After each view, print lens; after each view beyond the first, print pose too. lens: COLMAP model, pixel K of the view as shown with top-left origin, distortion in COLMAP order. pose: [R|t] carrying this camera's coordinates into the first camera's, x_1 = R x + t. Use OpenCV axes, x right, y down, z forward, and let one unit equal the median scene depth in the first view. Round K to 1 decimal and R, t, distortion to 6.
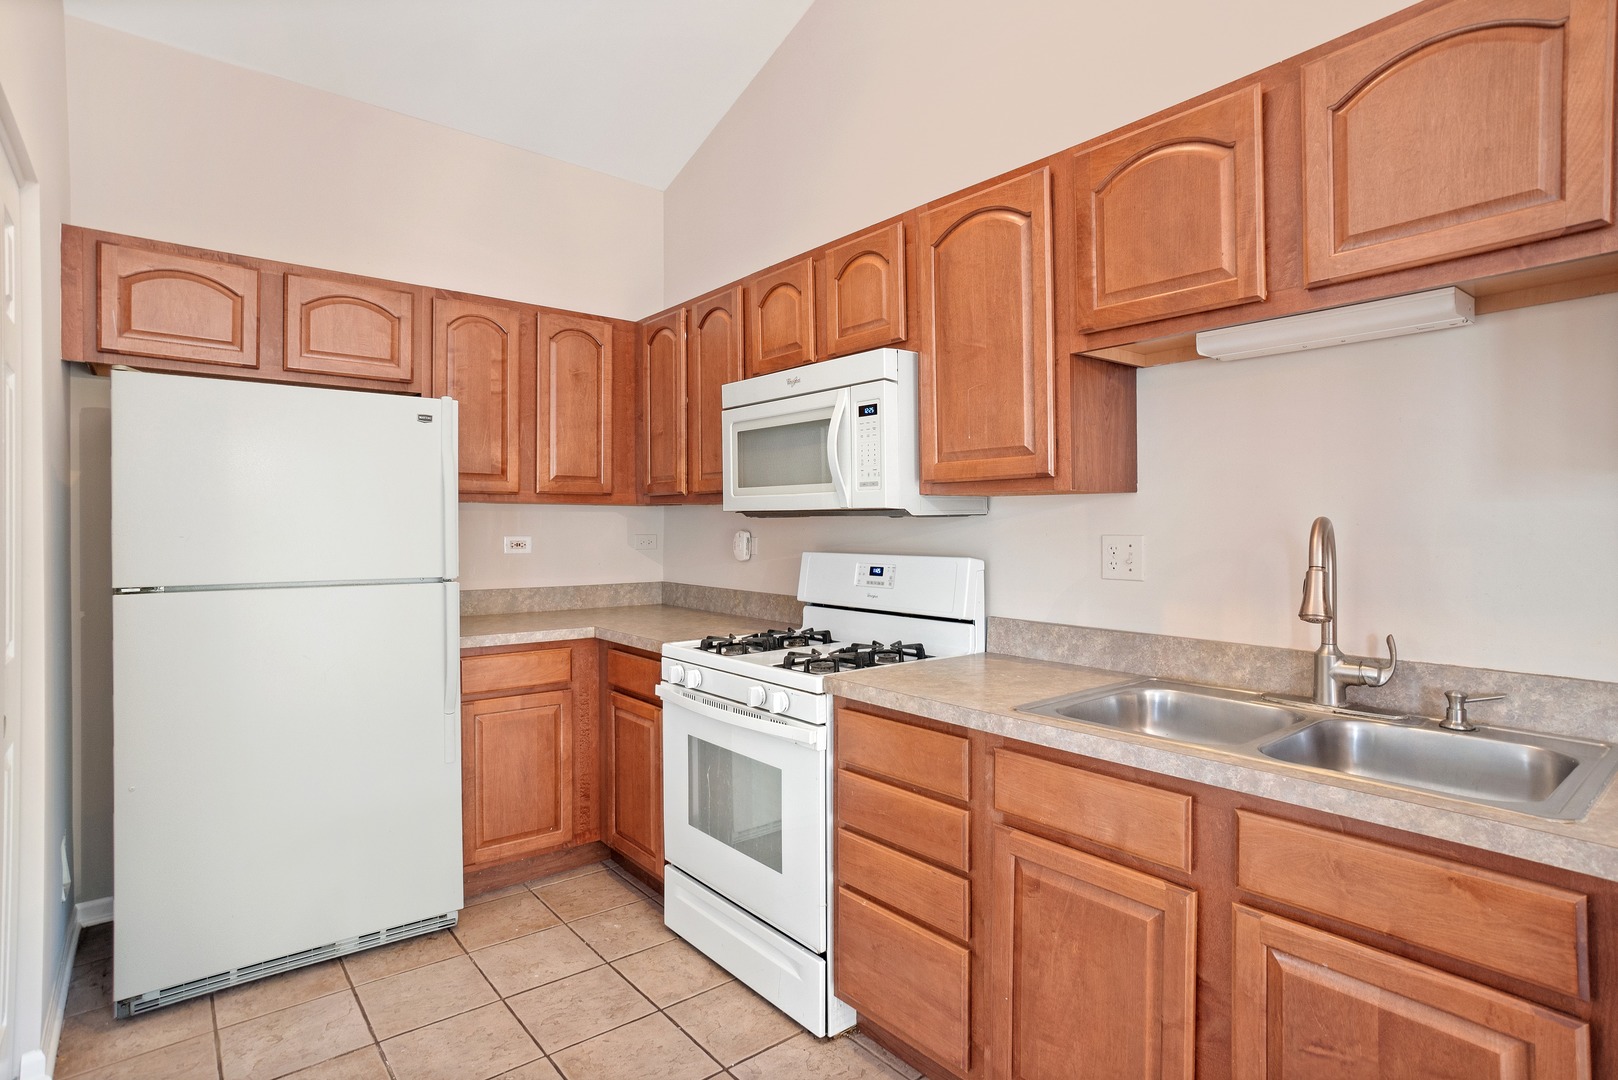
lens RADIAL K [[824.8, 0, 805.9], [0, 824.8, 535.9], [0, 0, 1]] dist [-0.001839, 0.000123]
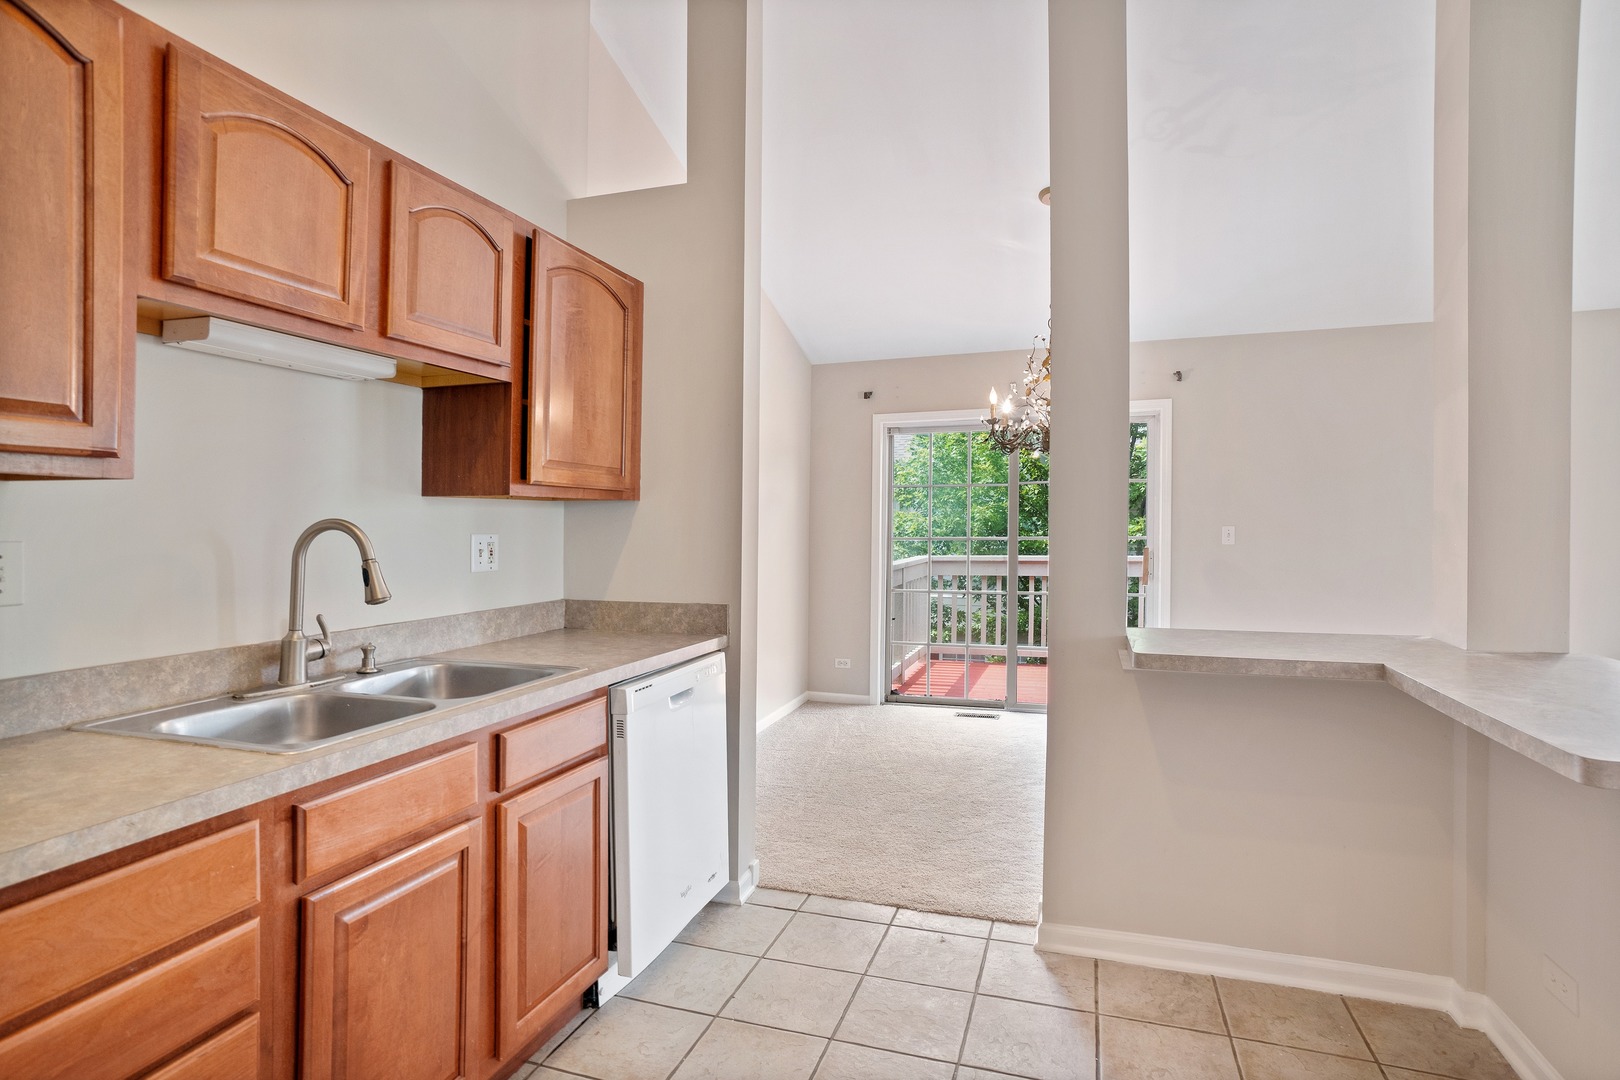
lens RADIAL K [[825.9, 0, 811.1], [0, 825.9, 532.4], [0, 0, 1]] dist [-0.001839, 0.000123]
pose [[-0.559826, 0.004944, 0.828595, -0.490792], [0.023404, 0.999678, 0.009848, 0.001997], [-0.828280, 0.024905, -0.559761, 0.726007]]
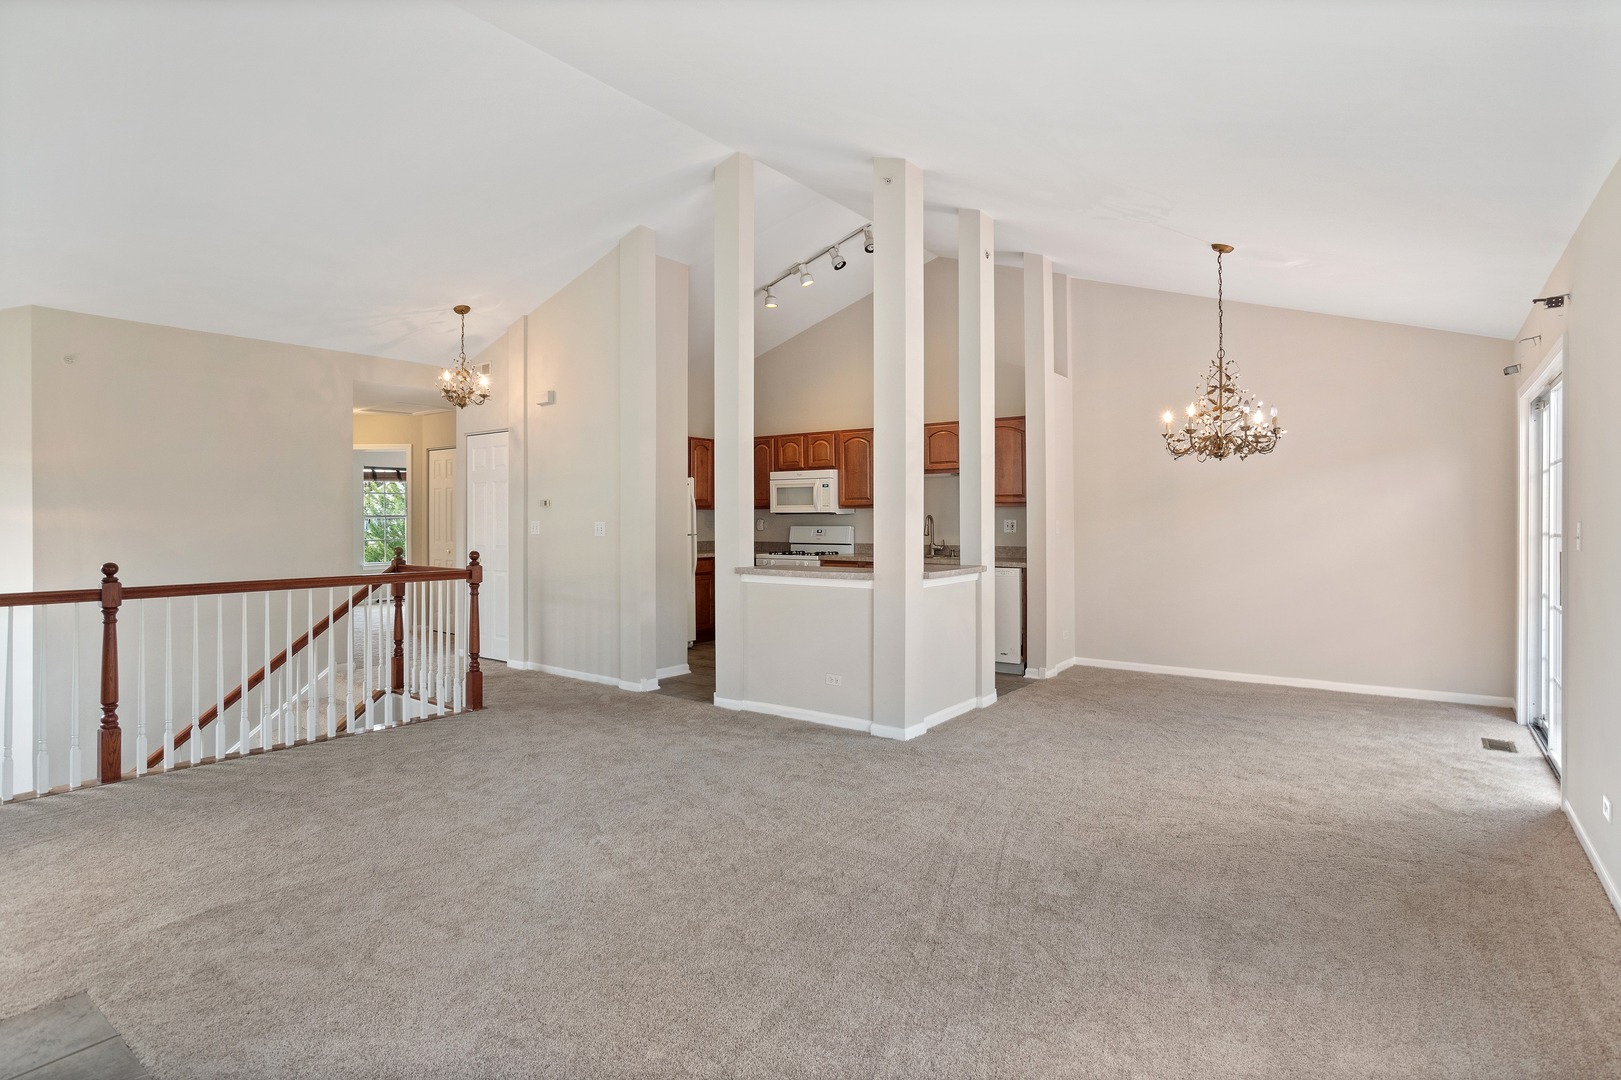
lens RADIAL K [[826.4, 0, 809.0], [0, 826.4, 527.5], [0, 0, 1]] dist [-0.001839, 0.000123]
pose [[0.964008, -0.001853, 0.265865, -0.968380], [0.002533, 0.999994, -0.002212, 0.041427], [-0.265859, 0.002806, 0.964008, -2.505663]]
